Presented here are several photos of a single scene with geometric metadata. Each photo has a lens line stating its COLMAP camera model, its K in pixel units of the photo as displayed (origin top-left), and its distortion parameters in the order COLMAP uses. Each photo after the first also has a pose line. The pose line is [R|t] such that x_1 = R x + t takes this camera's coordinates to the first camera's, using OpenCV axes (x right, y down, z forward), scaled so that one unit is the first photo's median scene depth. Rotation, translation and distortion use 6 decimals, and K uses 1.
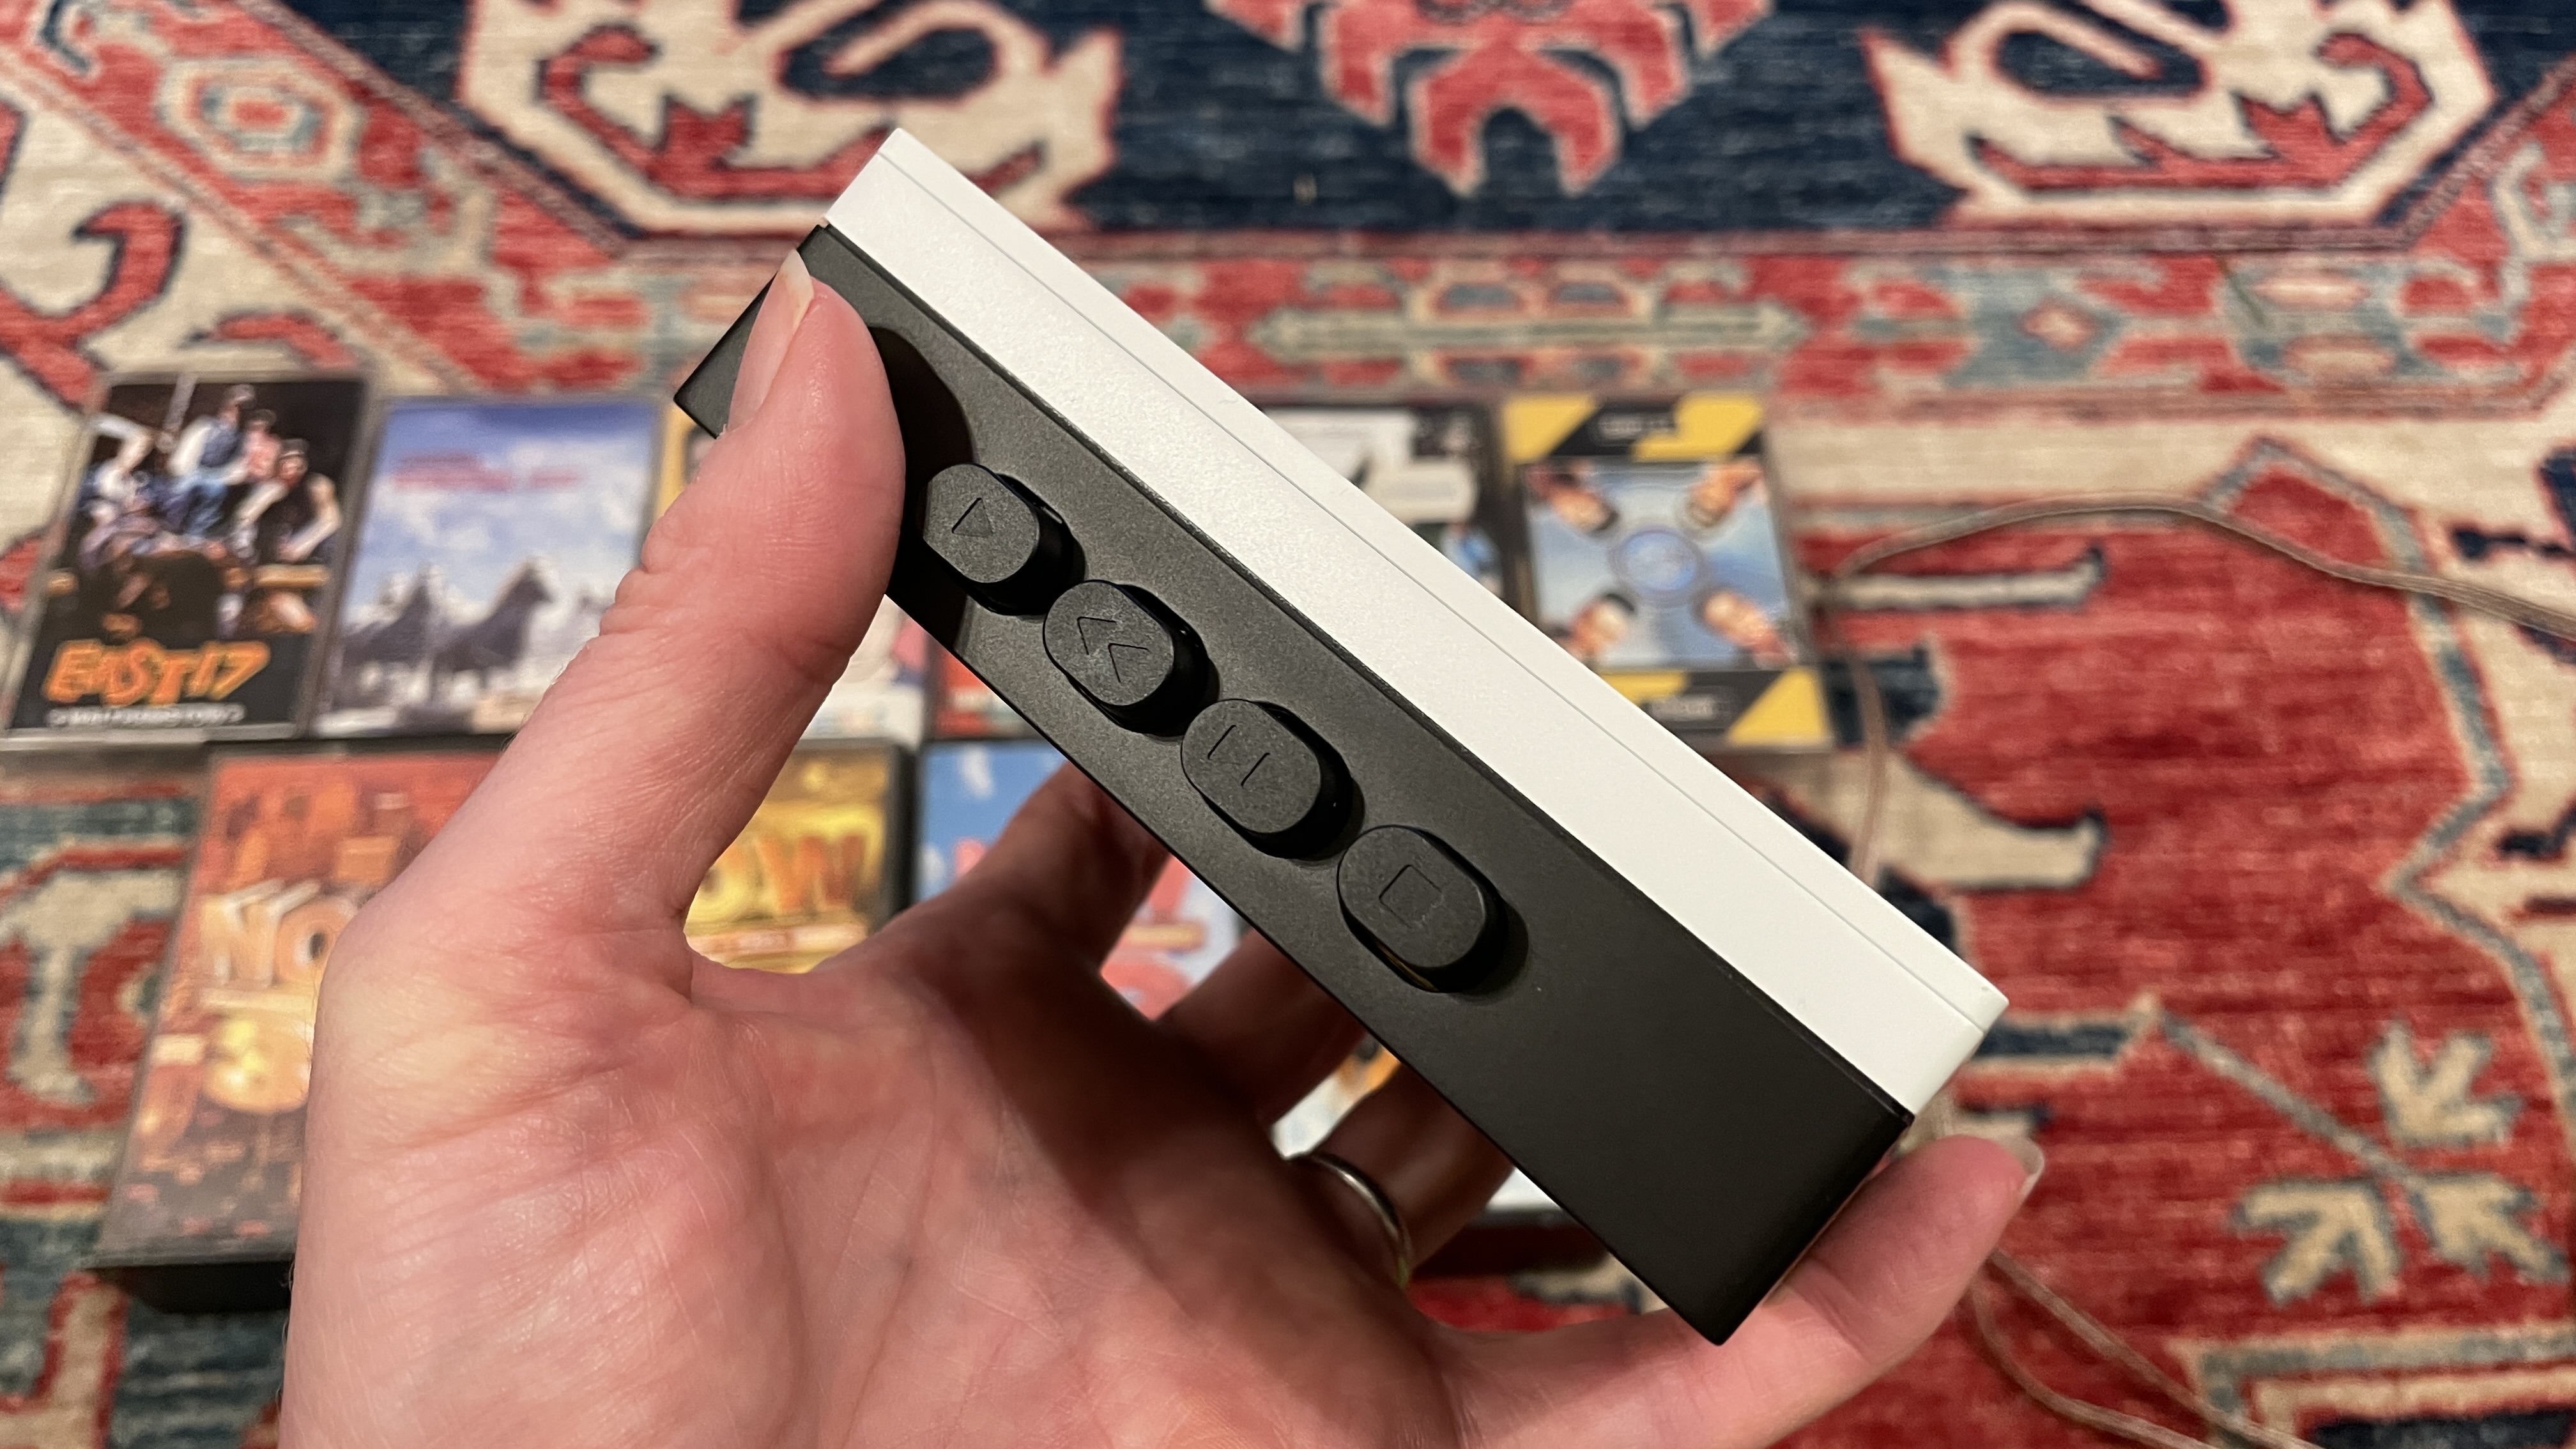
lens RADIAL K [[2002.6, 0, 1288.0], [0, 2002.6, 724.5], [0, 0, 1]] dist [0.056596, -0.111617]
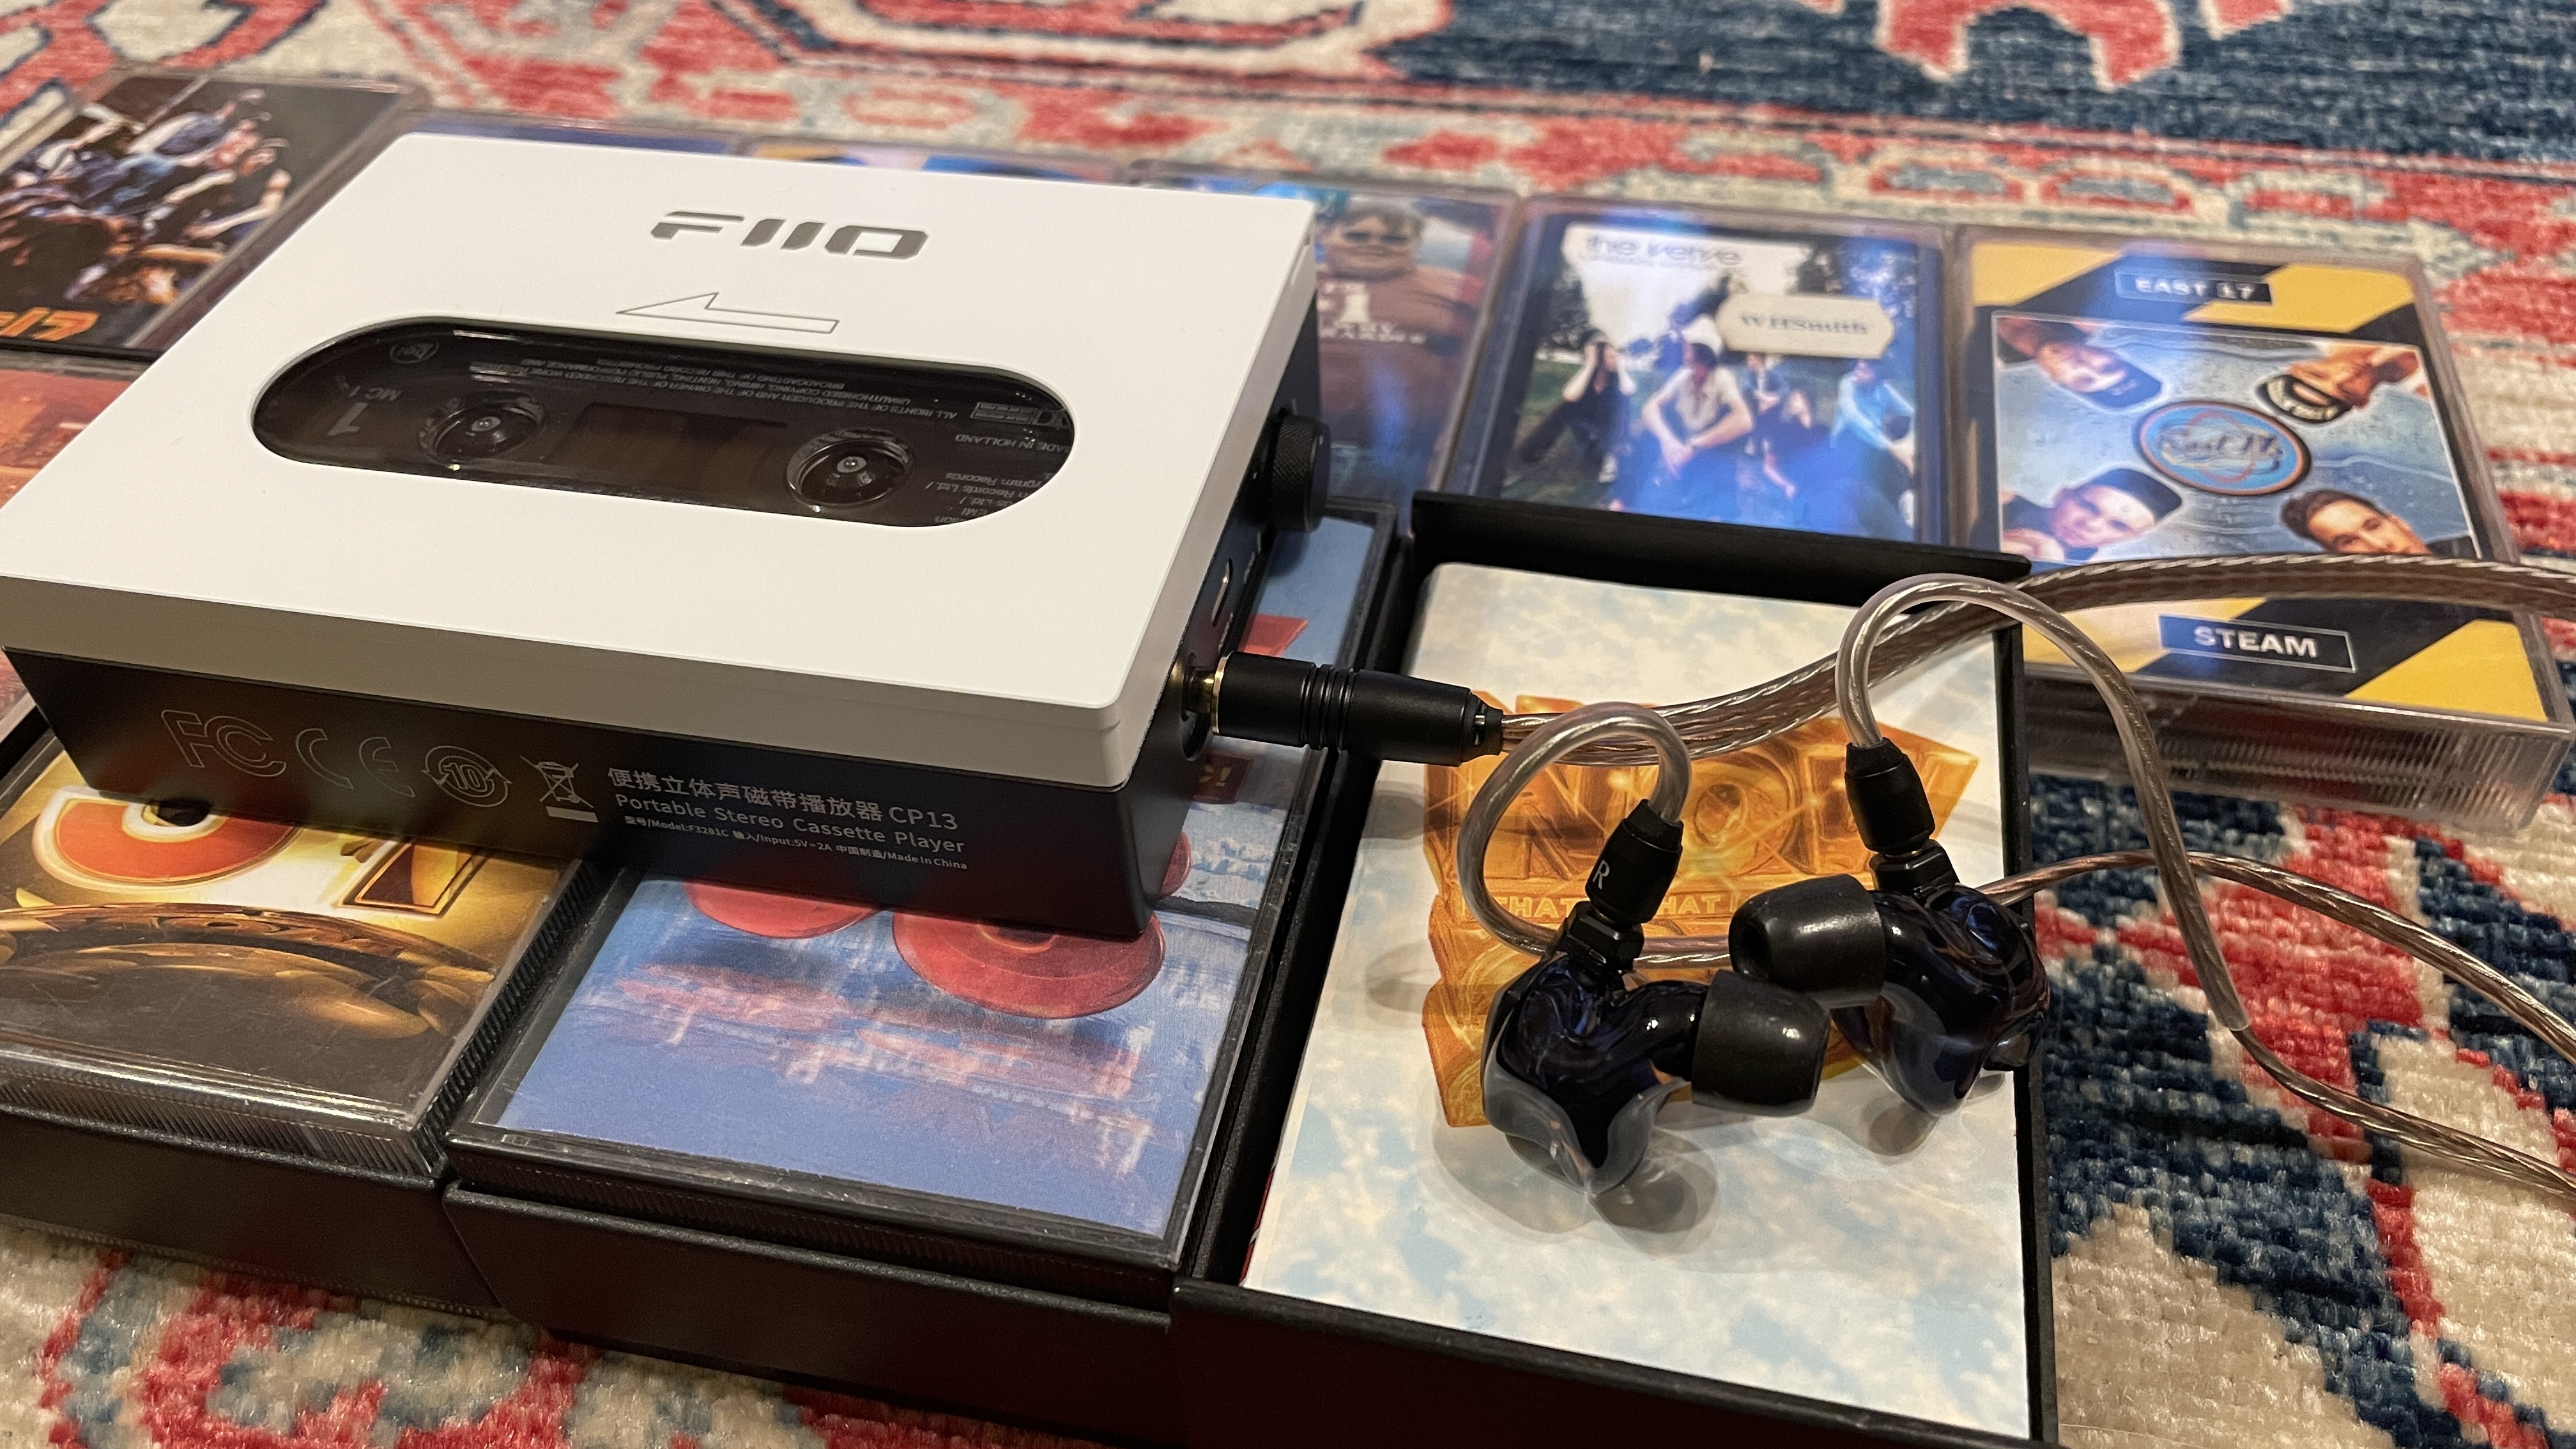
lens RADIAL K [[2002.6, 0, 1288.0], [0, 2002.6, 724.5], [0, 0, 1]] dist [0.056596, -0.111617]
pose [[0.960699, 0.124597, -0.248059, 0.076087], [-0.190088, 0.946502, -0.260771, 0.176243], [0.202297, 0.297675, 0.932987, 0.403588]]
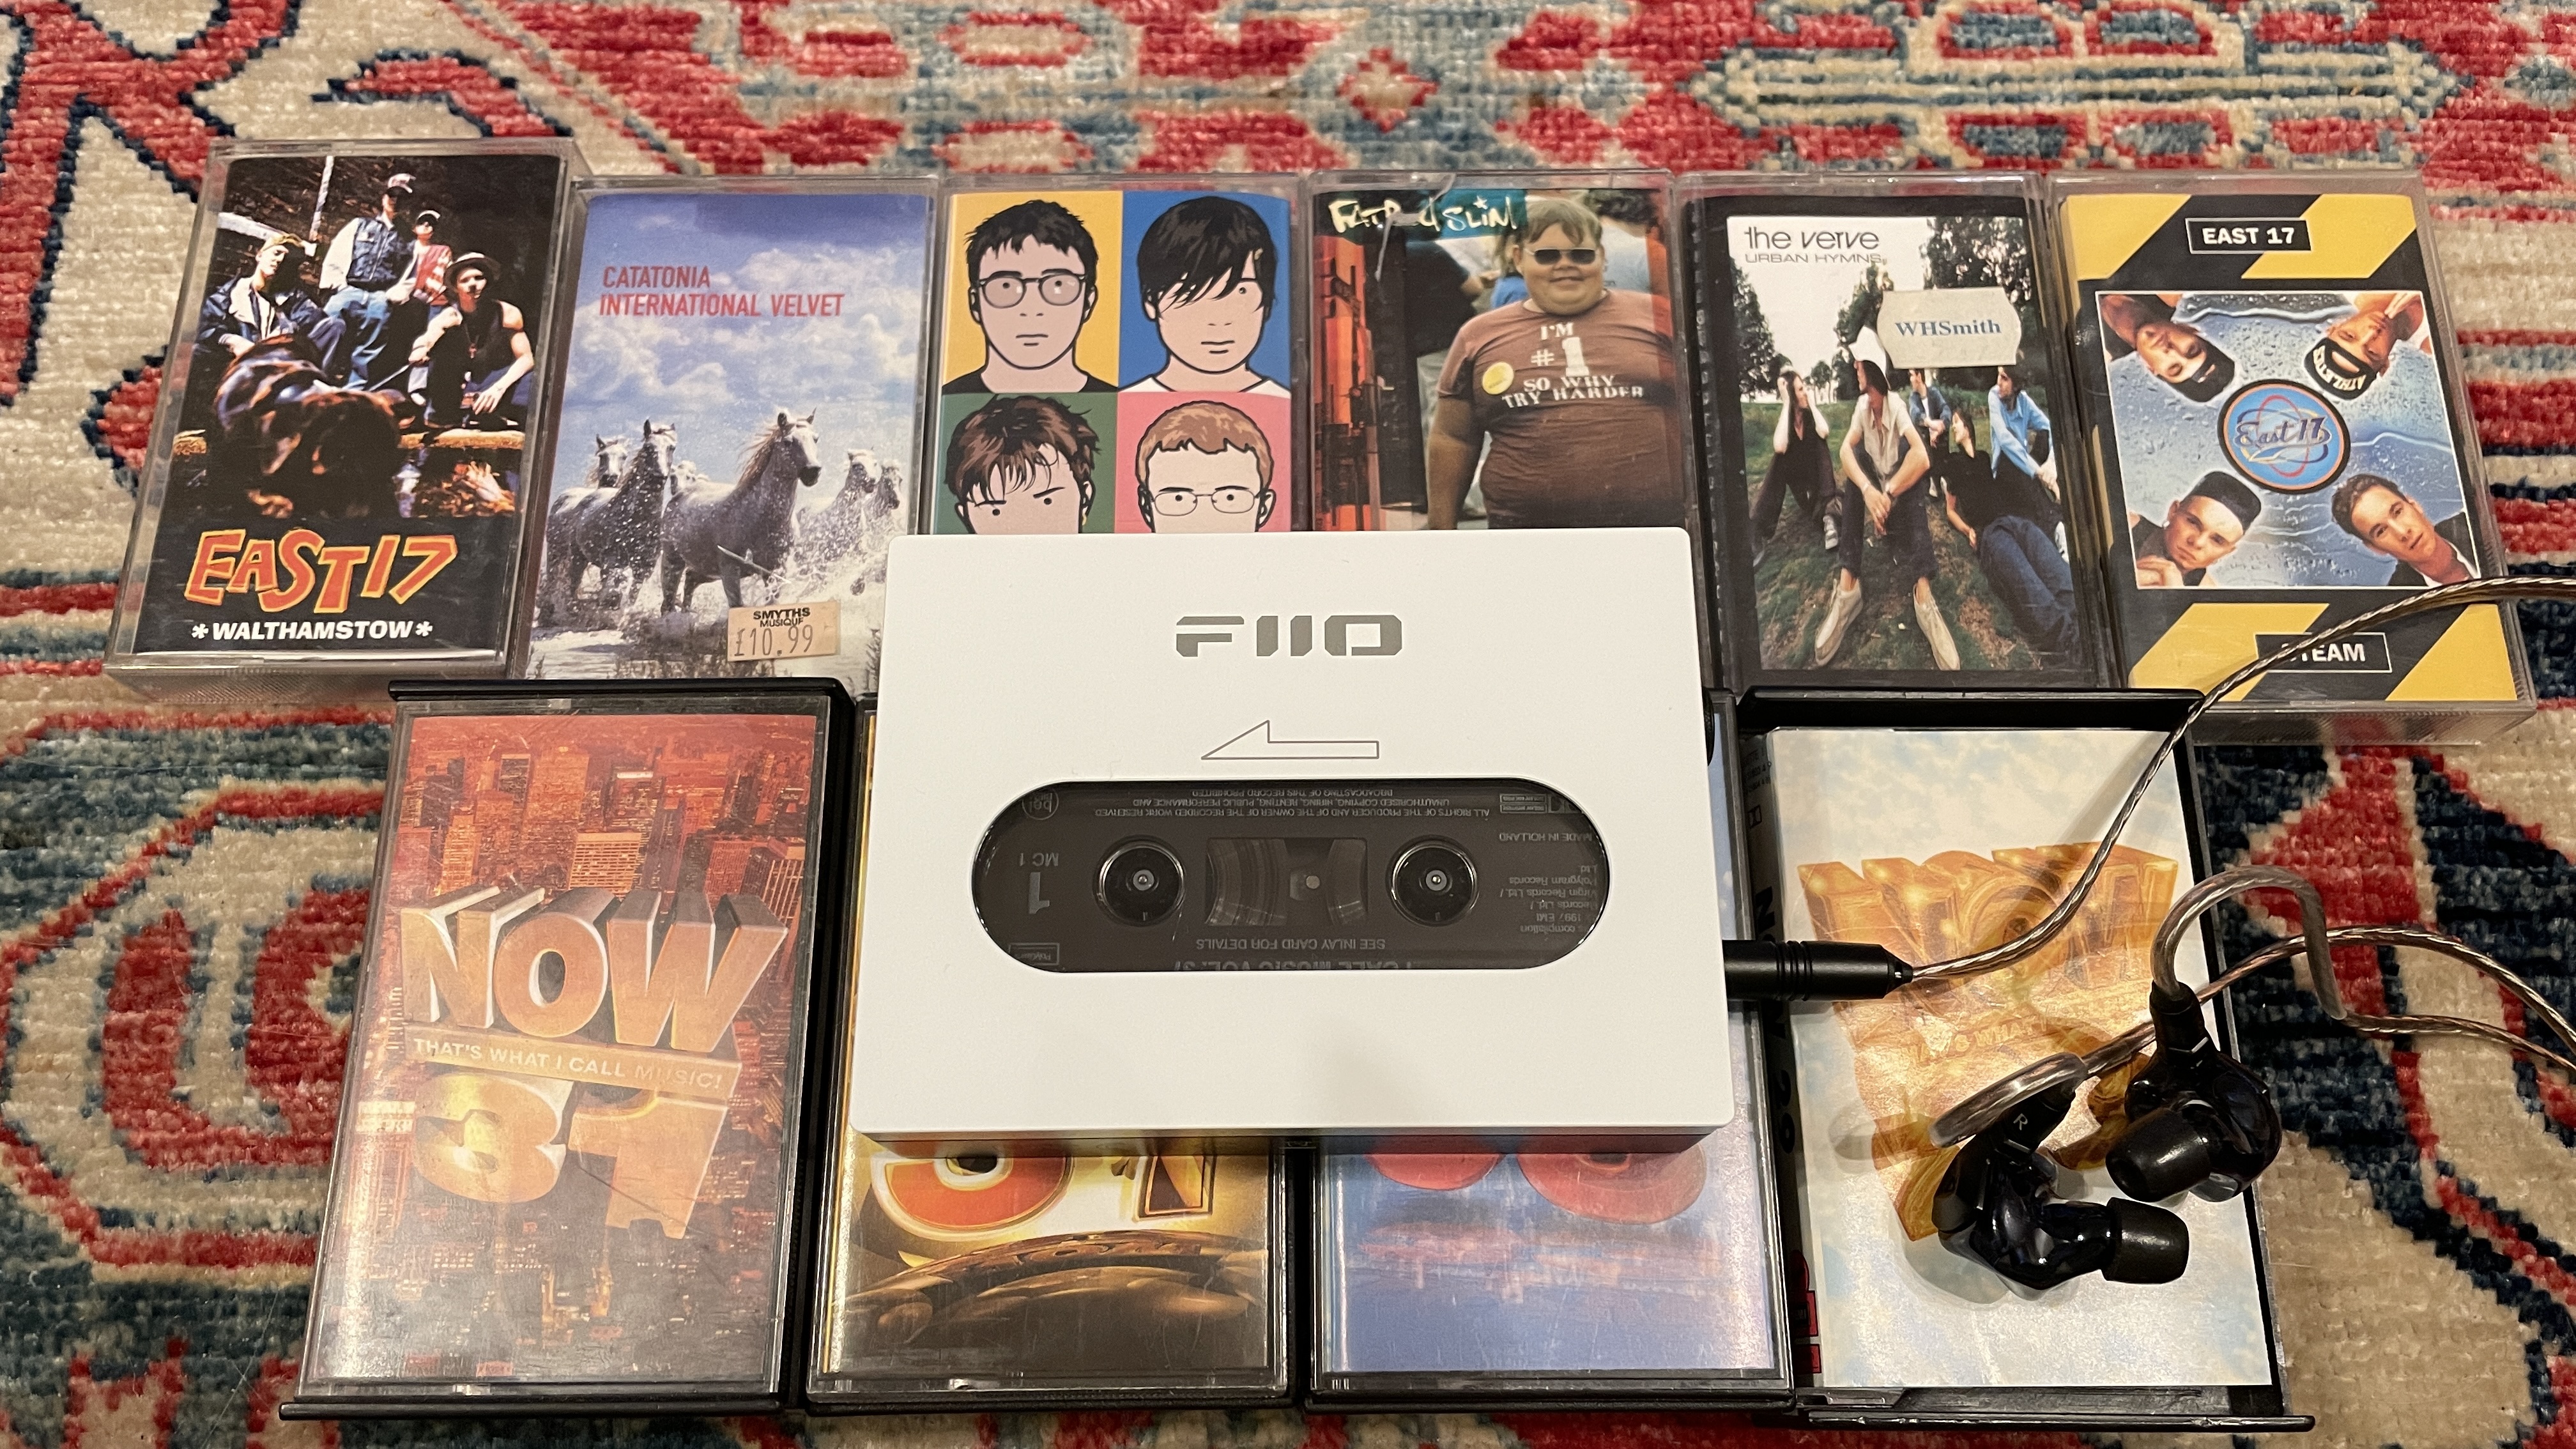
lens RADIAL K [[1980.7, 0, 1288.0], [0, 1980.7, 724.5], [0, 0, 1]] dist [0.069718, -0.116738]
pose [[0.997585, 0.026642, -0.064150, -0.117833], [-0.014311, 0.982541, 0.185498, -0.098783], [0.067972, -0.184131, 0.980549, 0.219998]]
